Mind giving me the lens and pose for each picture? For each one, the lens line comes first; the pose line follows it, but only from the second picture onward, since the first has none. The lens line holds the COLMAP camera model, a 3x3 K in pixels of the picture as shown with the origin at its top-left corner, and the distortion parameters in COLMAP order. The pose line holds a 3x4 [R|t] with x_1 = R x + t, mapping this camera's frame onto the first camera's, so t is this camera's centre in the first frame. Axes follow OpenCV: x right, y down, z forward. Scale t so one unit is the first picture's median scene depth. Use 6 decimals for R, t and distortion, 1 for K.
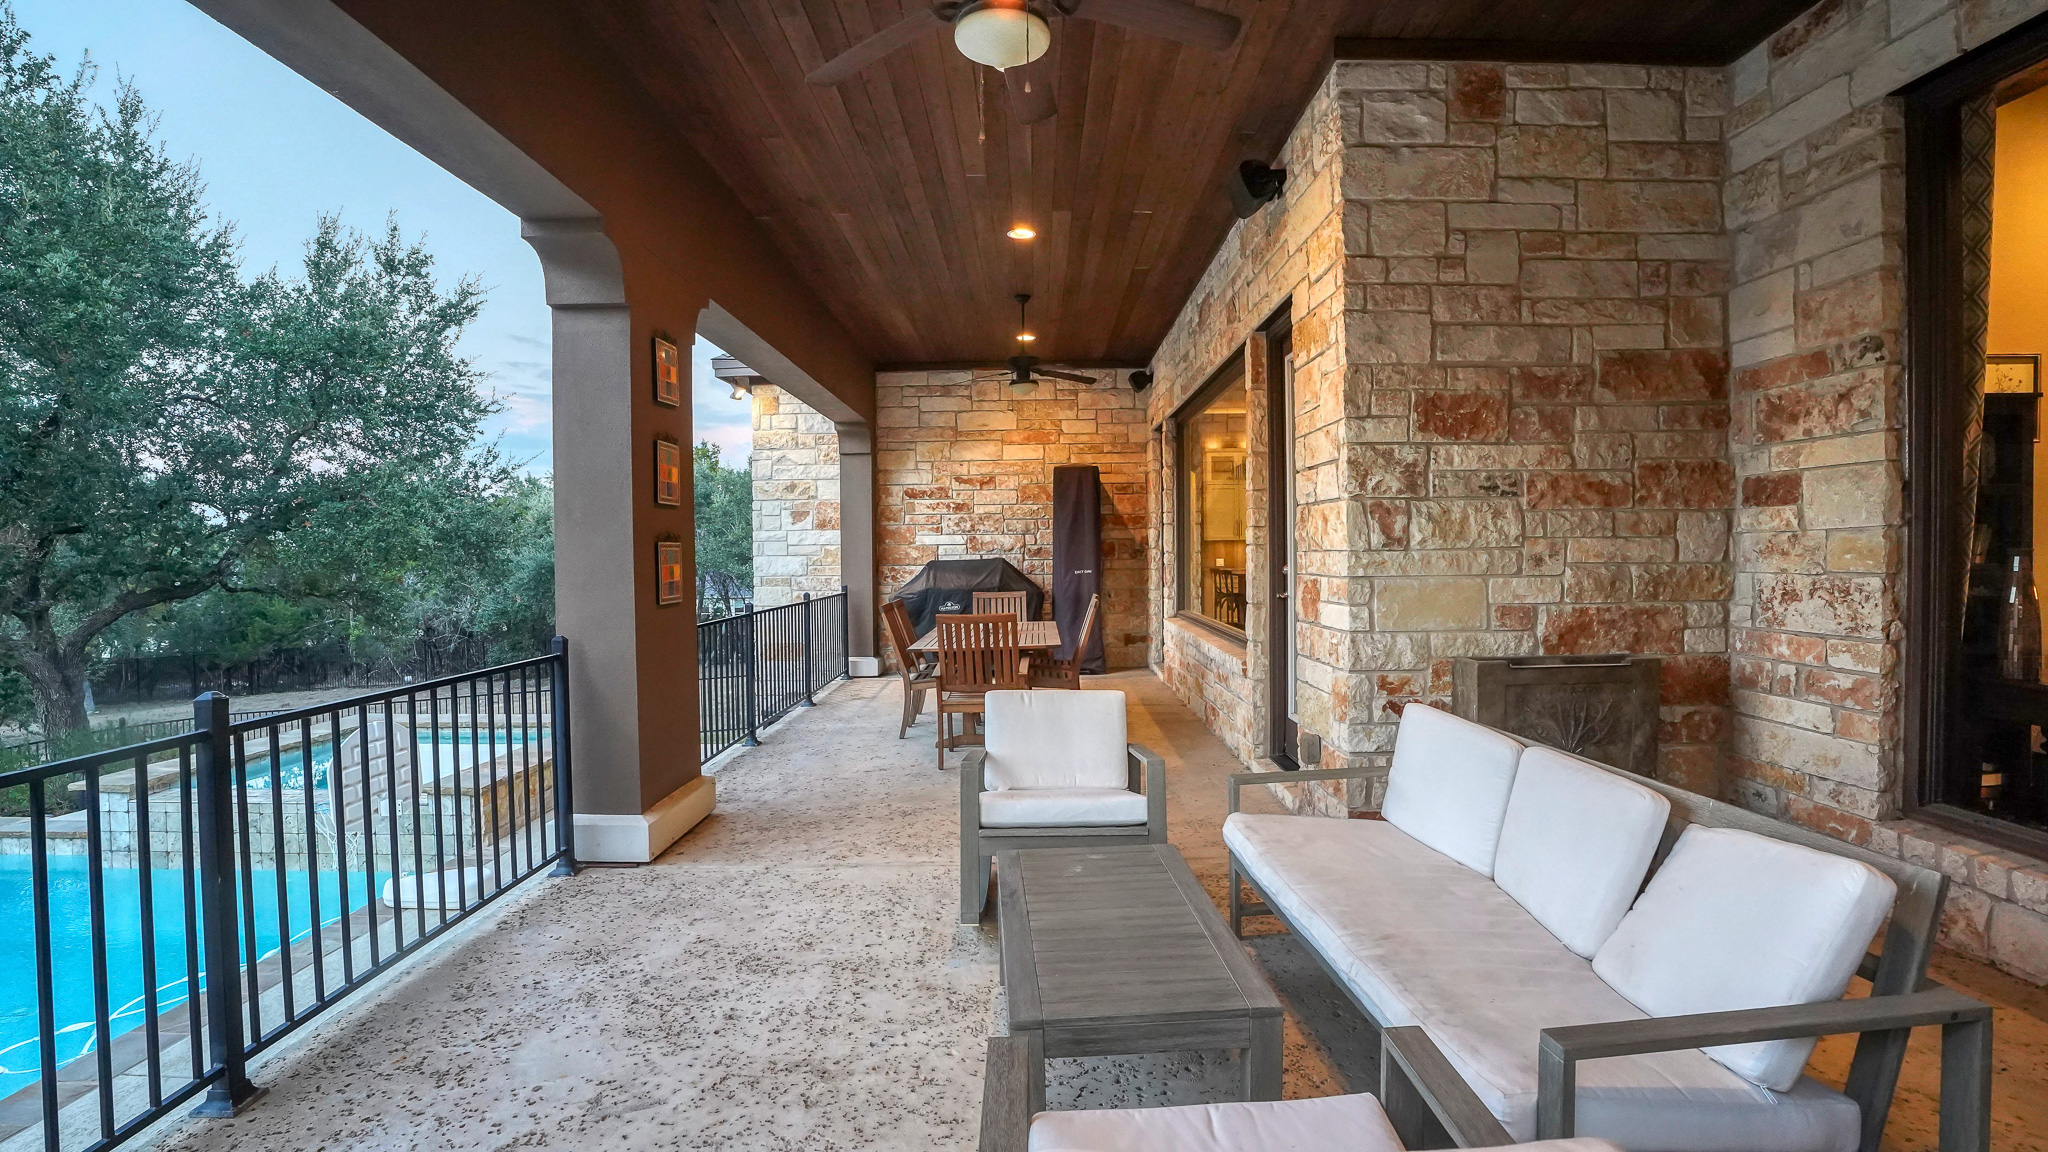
lens RADIAL K [[945.6, 0, 1021.0], [0, 945.6, 591.0], [0, 0, 1]] dist [-0.051030, 0.000993]
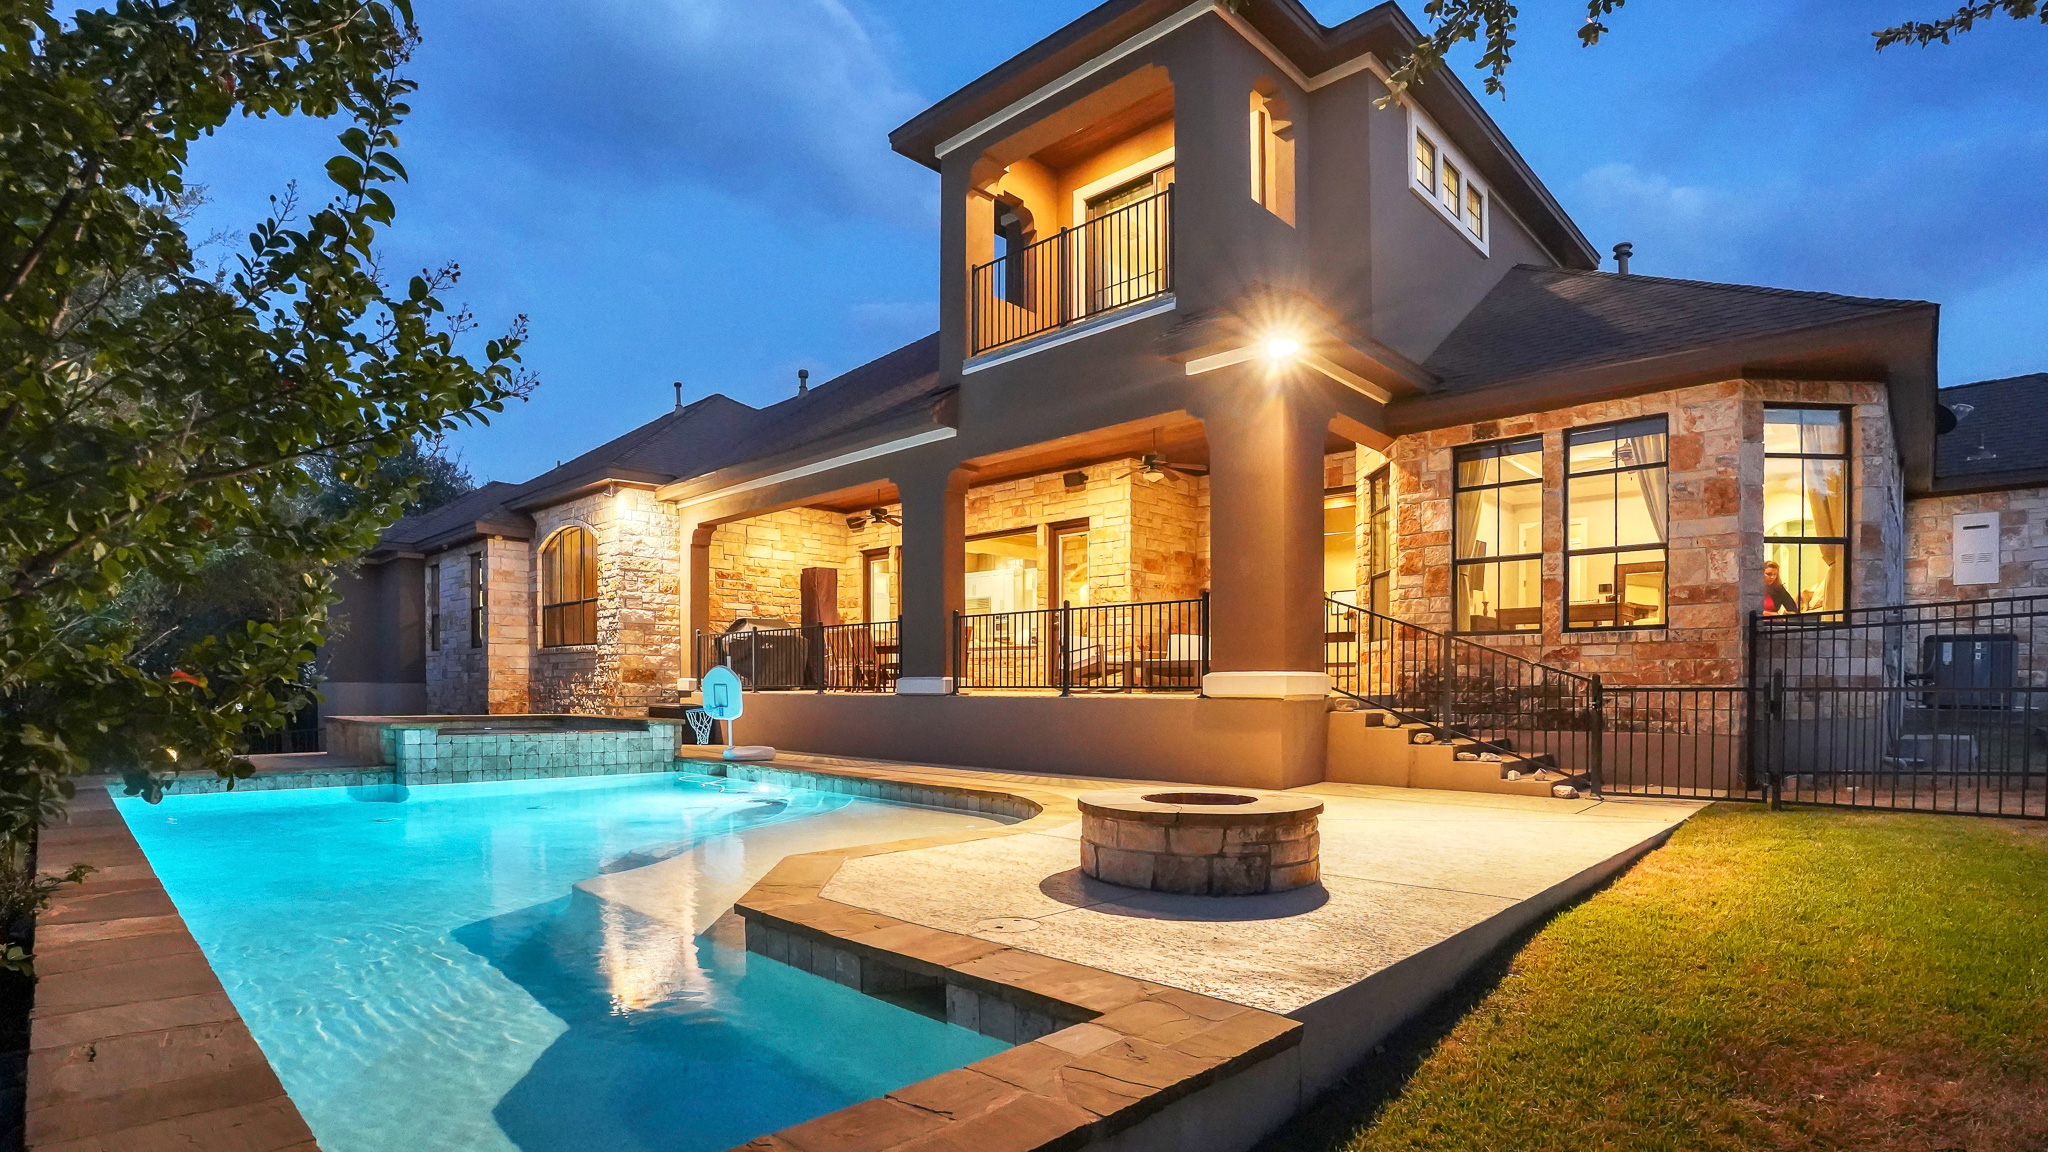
lens RADIAL K [[951.6, 0, 1024.0], [0, 951.6, 576.0], [0, 0, 1]] dist [-0.068821, 0.010912]
pose [[0.670557, 0.091559, 0.736187, -0.906502], [0.025187, 0.988973, -0.145939, 0.132596], [-0.741431, 0.116403, 0.660856, -0.362305]]
